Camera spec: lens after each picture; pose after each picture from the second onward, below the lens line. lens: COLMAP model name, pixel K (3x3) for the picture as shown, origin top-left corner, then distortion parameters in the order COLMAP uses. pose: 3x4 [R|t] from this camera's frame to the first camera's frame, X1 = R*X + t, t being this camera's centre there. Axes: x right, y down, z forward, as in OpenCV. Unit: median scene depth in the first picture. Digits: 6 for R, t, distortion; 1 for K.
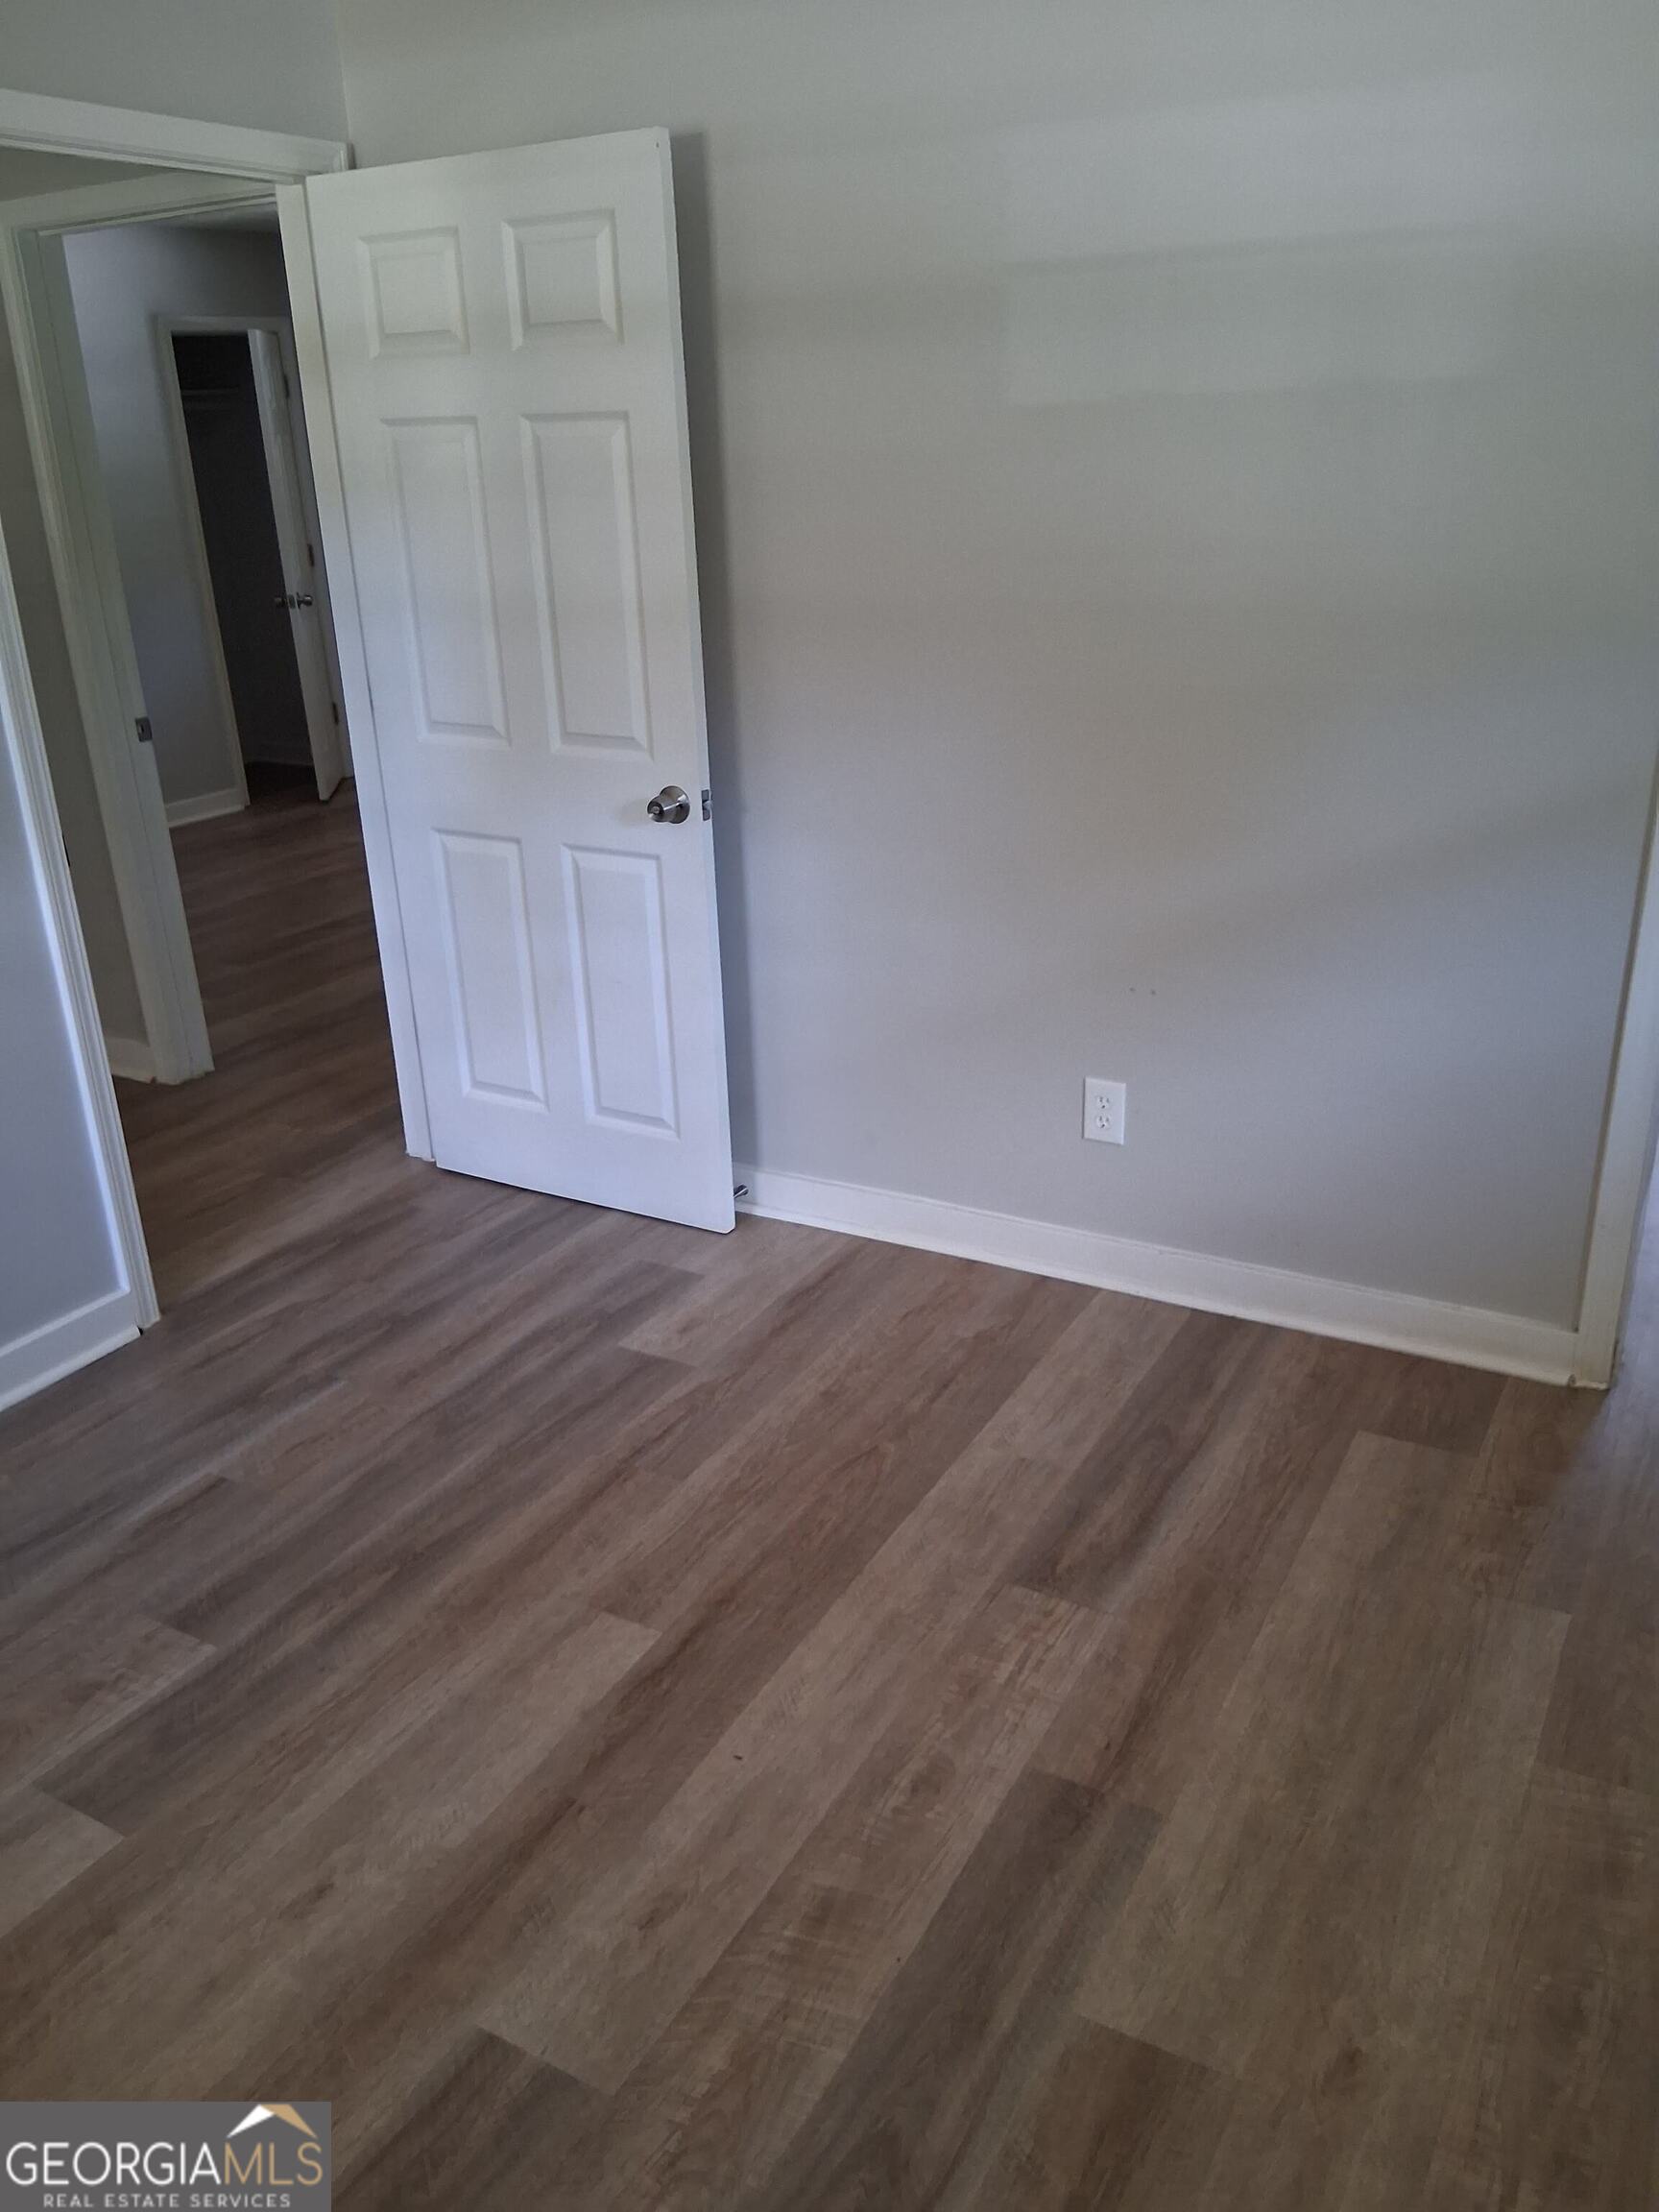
lens RADIAL K [[1694.2, 0, 847.2], [0, 1694.2, 1065.1], [0, 0, 1]] dist [0.081153, -0.141352]
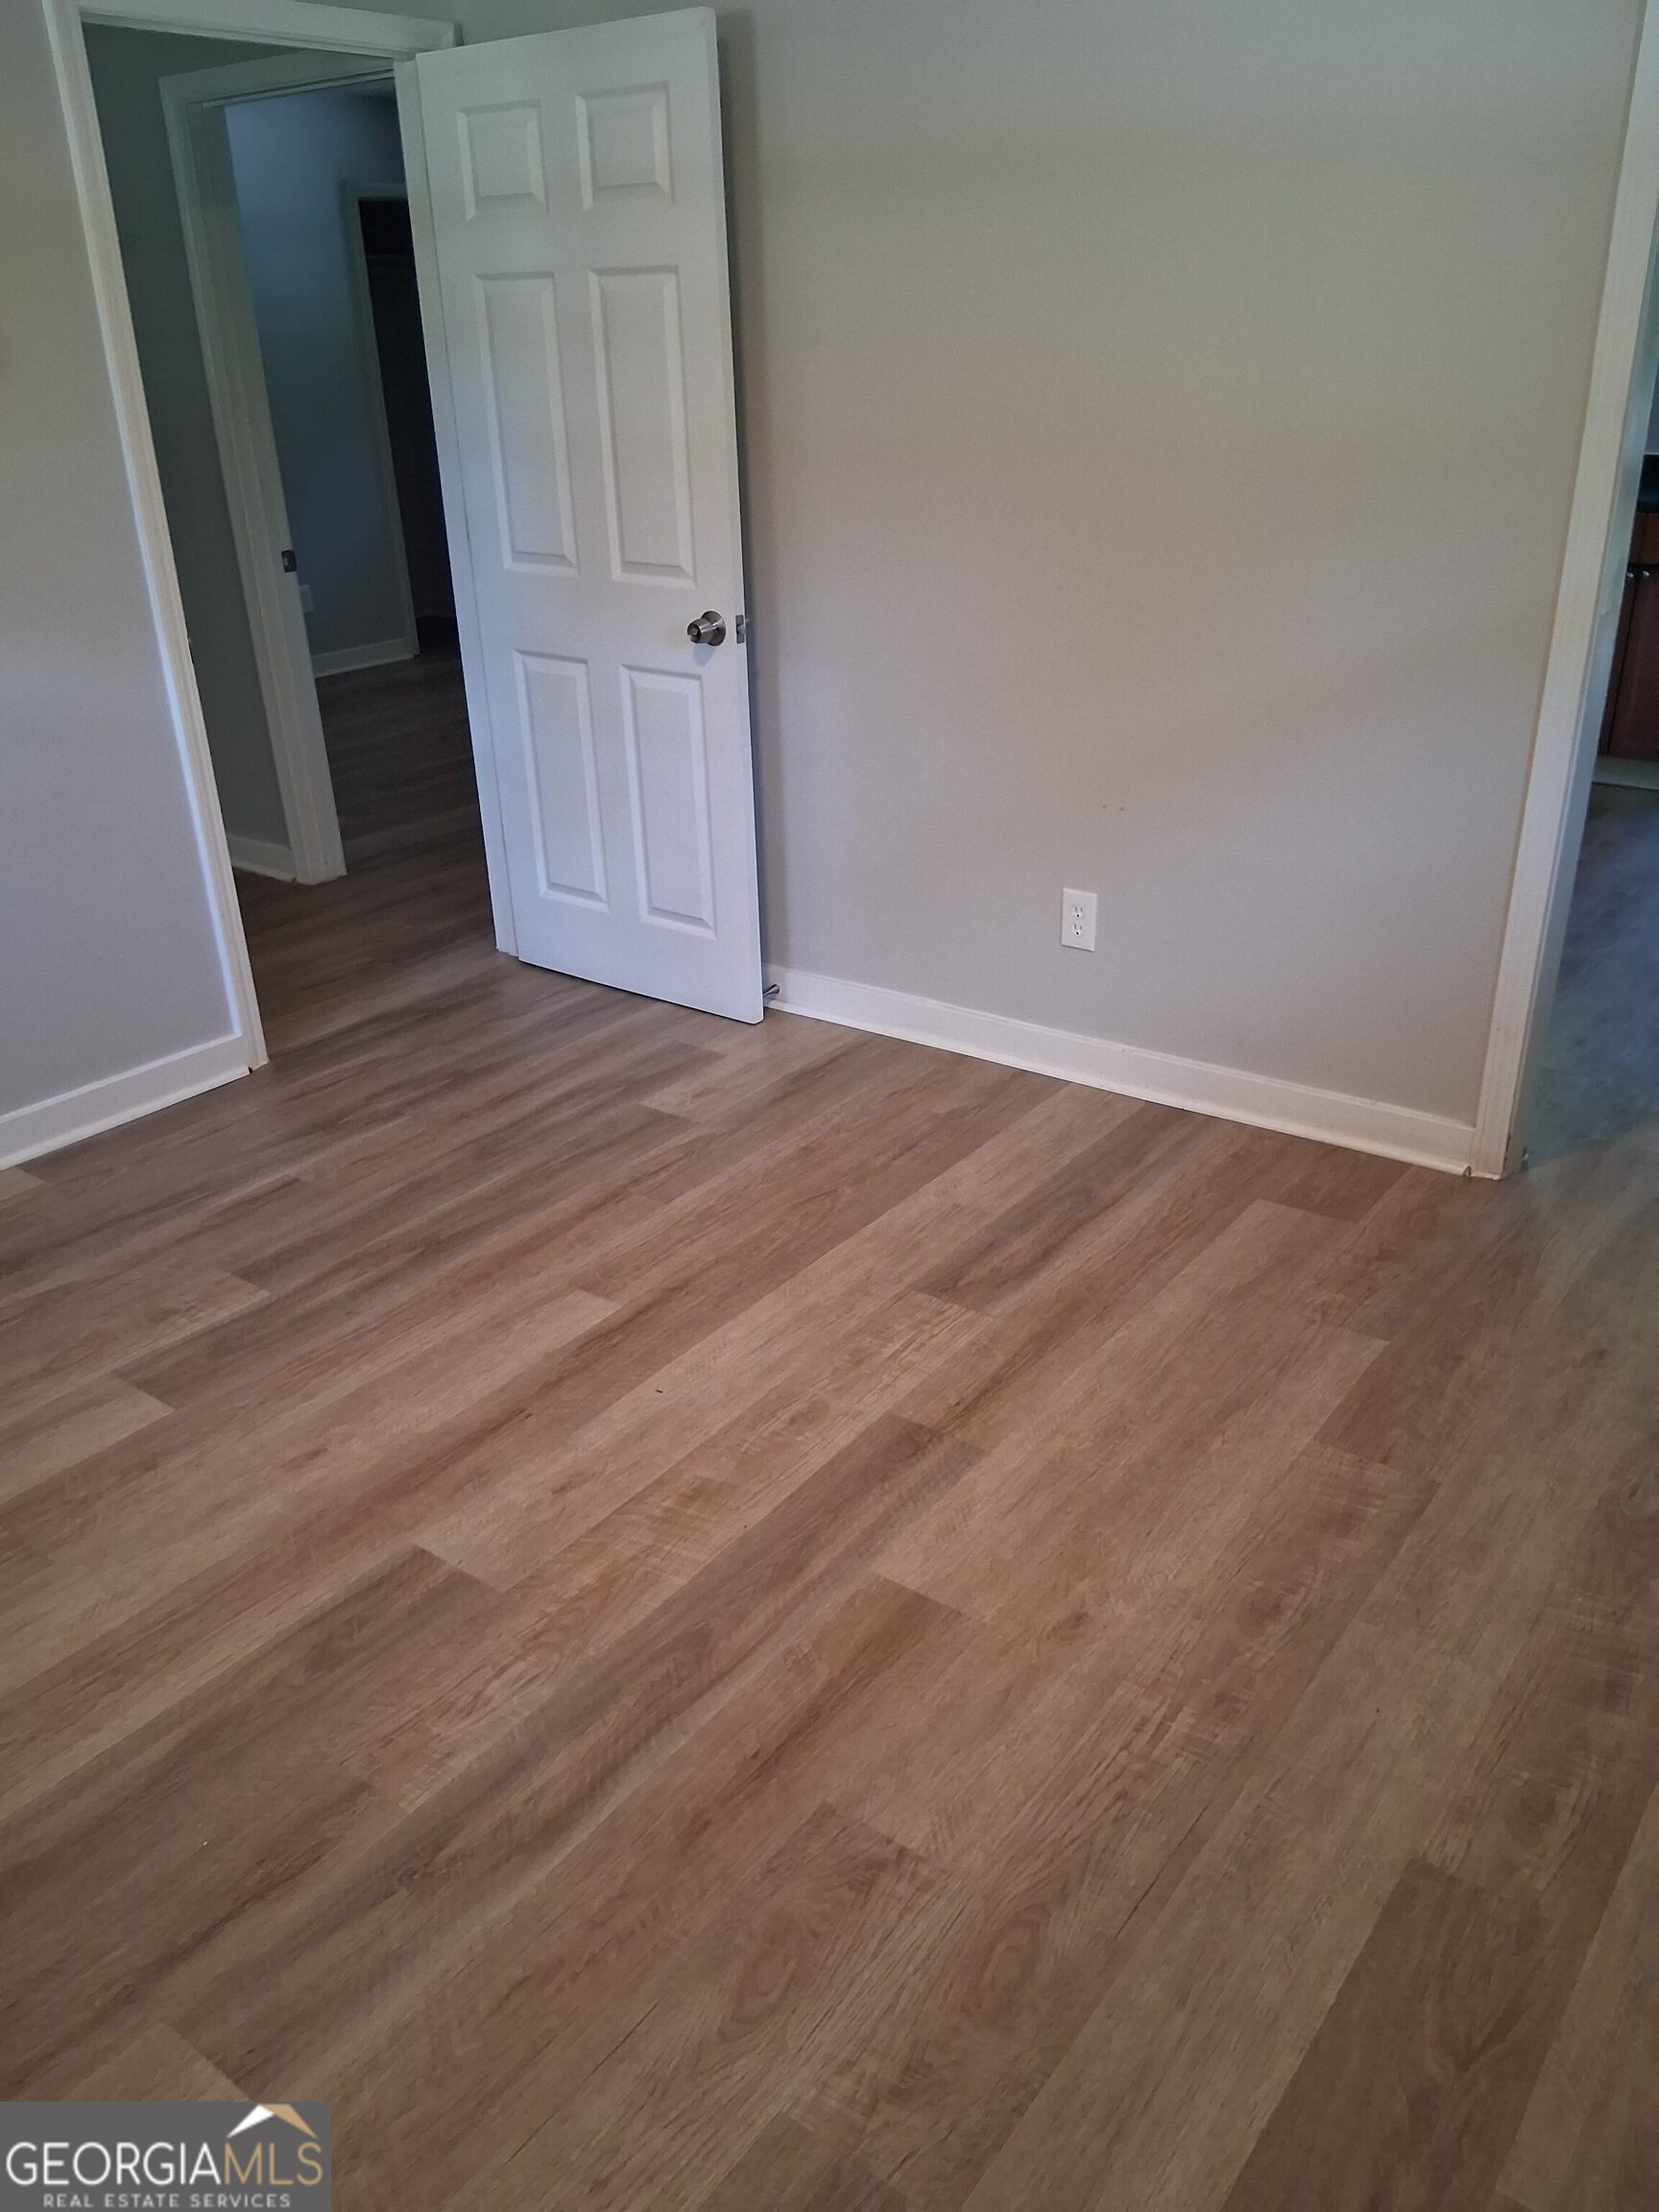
lens RADIAL K [[1694.2, 0, 830.2], [0, 1694.2, 1059.5], [0, 0, 1]] dist [0.081153, -0.141352]
pose [[0.991480, 0.056983, -0.117133, 0.154920], [-0.049946, 0.996815, 0.062166, 0.070718], [0.120302, -0.055786, 0.991169, -0.149423]]
